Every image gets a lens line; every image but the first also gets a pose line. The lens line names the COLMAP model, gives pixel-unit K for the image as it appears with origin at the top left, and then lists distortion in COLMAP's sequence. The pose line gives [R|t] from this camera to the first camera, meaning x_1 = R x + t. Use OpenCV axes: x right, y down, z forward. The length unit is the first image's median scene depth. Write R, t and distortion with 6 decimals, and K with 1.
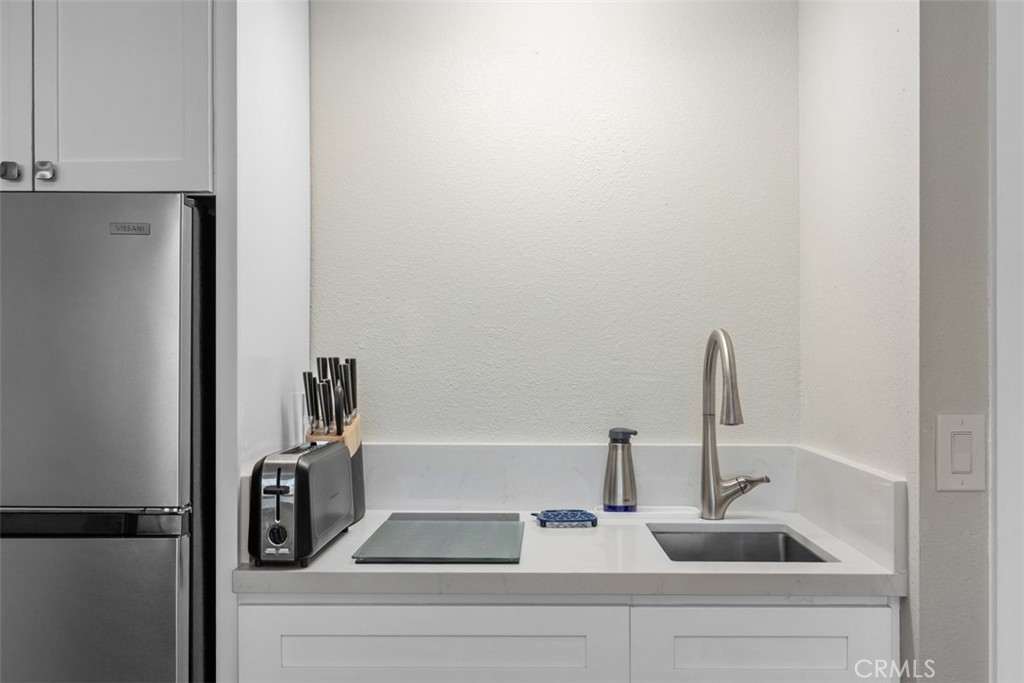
lens RADIAL K [[992.5, 0, 512.0], [0, 992.5, 341.5], [0, 0, 1]] dist [-0.000288, -0.012798]
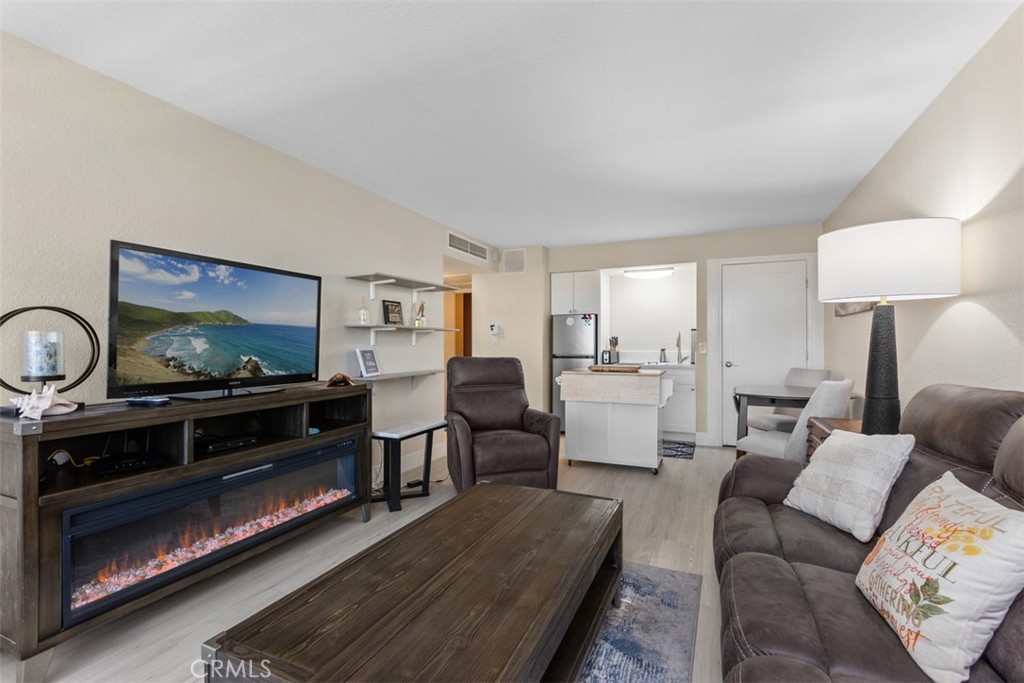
lens RADIAL K [[456.0, 0, 513.6], [0, 456.0, 340.3], [0, 0, 1]] dist [-0.000728, -0.000307]
pose [[0.918406, -0.005003, -0.395608, 0.404904], [0.005133, 0.999987, -0.000728, 0.040577], [0.395607, -0.001362, 0.918419, -2.040250]]
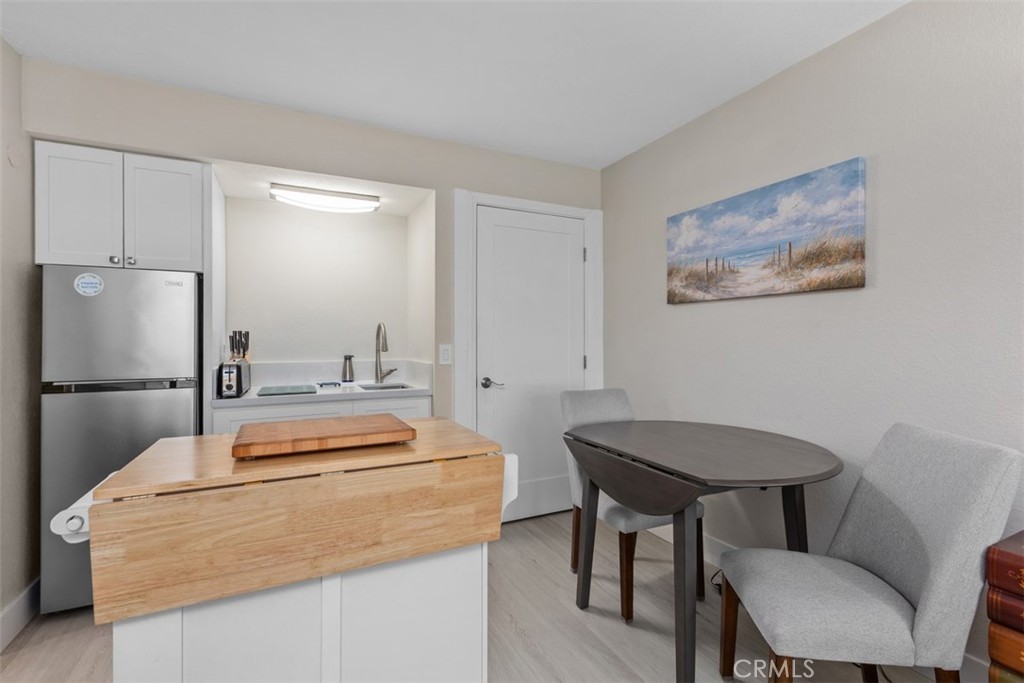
lens RADIAL K [[456.0, 0, 513.6], [0, 456.0, 340.3], [0, 0, 1]] dist [-0.000728, -0.000307]
pose [[0.890852, -0.004120, 0.454274, -0.081940], [0.000024, 0.999959, 0.009024, 0.033724], [-0.454293, -0.008028, 0.890816, -0.527601]]
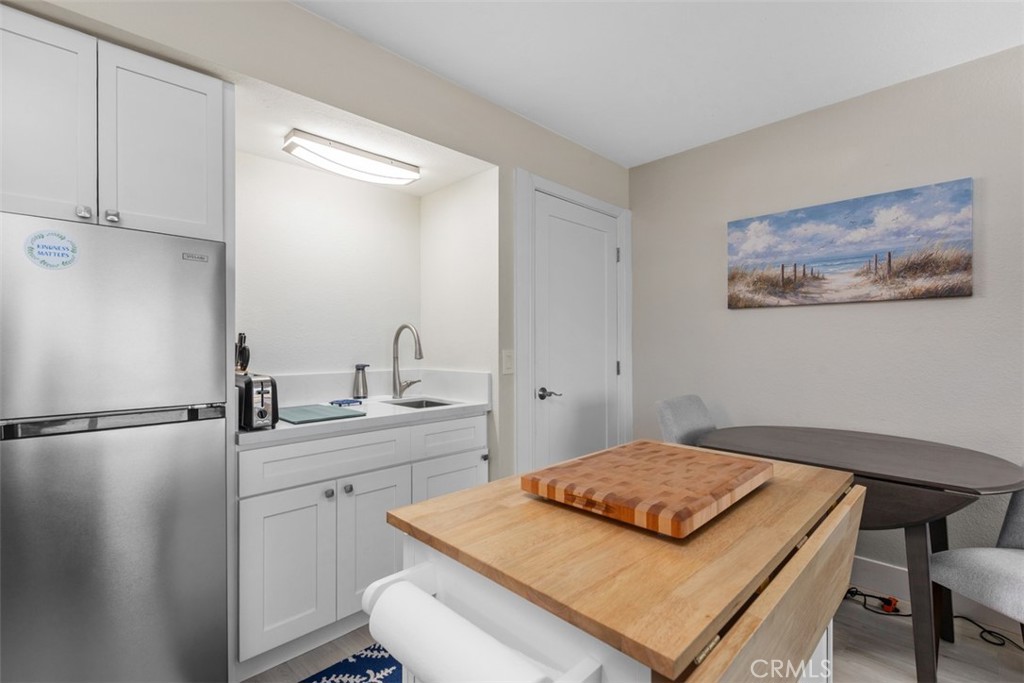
lens RADIAL K [[456.2, 0, 515.2], [0, 456.2, 341.7], [0, 0, 1]] dist [0.002662, -0.000794]
pose [[0.703056, -0.000055, 0.711134, -0.460363], [-0.001136, 0.999999, 0.001201, 0.035862], [-0.711134, -0.001652, 0.703055, -0.035651]]
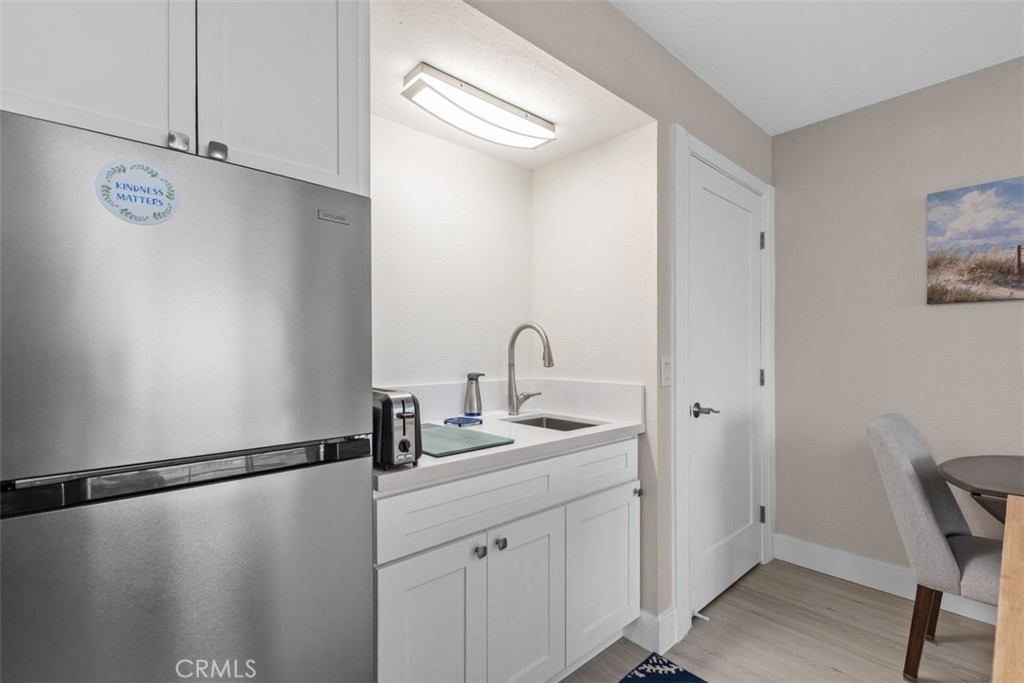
lens RADIAL K [[456.8, 0, 516.8], [0, 456.8, 347.9], [0, 0, 1]] dist [-0.001230, -0.000521]
pose [[0.732687, -0.001712, 0.680564, -0.487193], [-0.002157, 0.999986, 0.004838, 0.039100], [-0.680563, -0.005013, 0.732673, 0.333742]]
